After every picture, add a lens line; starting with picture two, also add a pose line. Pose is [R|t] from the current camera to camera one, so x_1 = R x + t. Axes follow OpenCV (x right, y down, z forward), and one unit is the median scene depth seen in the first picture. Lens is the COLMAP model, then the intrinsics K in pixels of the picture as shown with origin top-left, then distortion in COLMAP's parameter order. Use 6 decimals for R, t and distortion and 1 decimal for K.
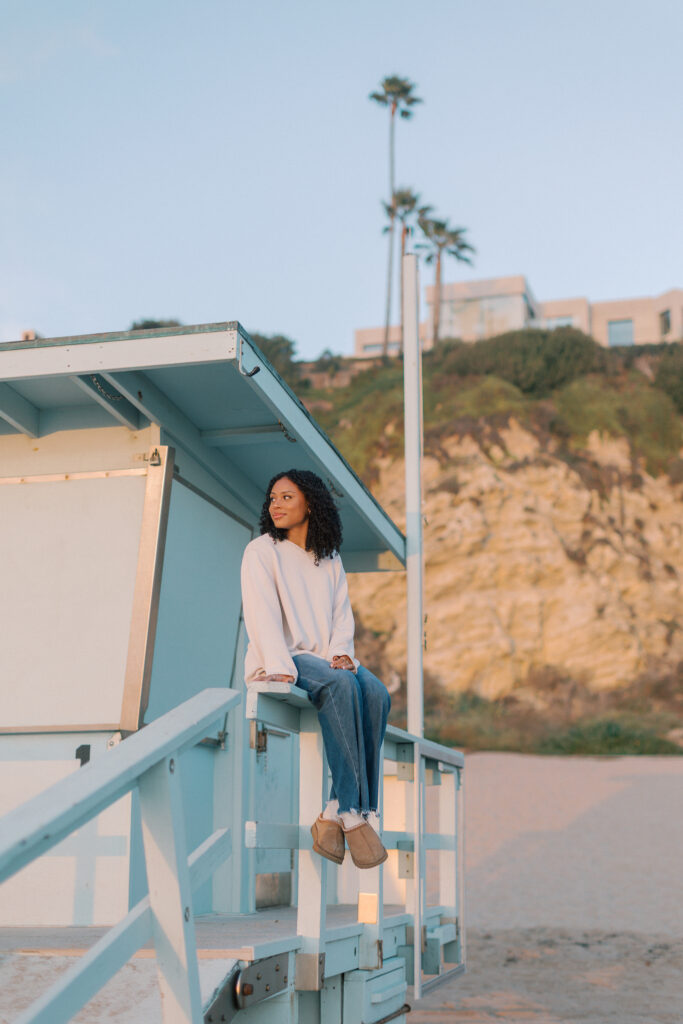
lens RADIAL K [[1572.2, 0, 340.7], [0, 1572.2, 544.6], [0, 0, 1]] dist [0.031490, -0.022468]
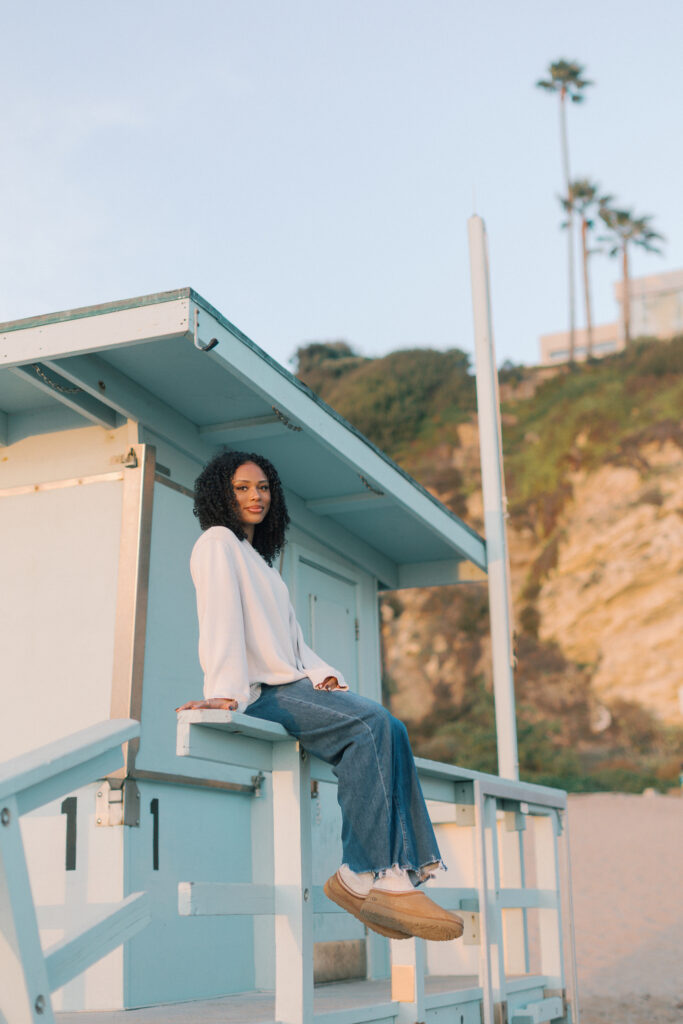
lens RADIAL K [[1631.1, 0, 341.5], [0, 1631.1, 512.0], [0, 0, 1]] dist [0.031089, -0.105070]
pose [[0.984577, -0.065367, -0.162283, 0.104200], [0.057743, 0.997014, -0.051268, 0.019898], [0.165150, 0.041107, 0.985411, 0.104990]]
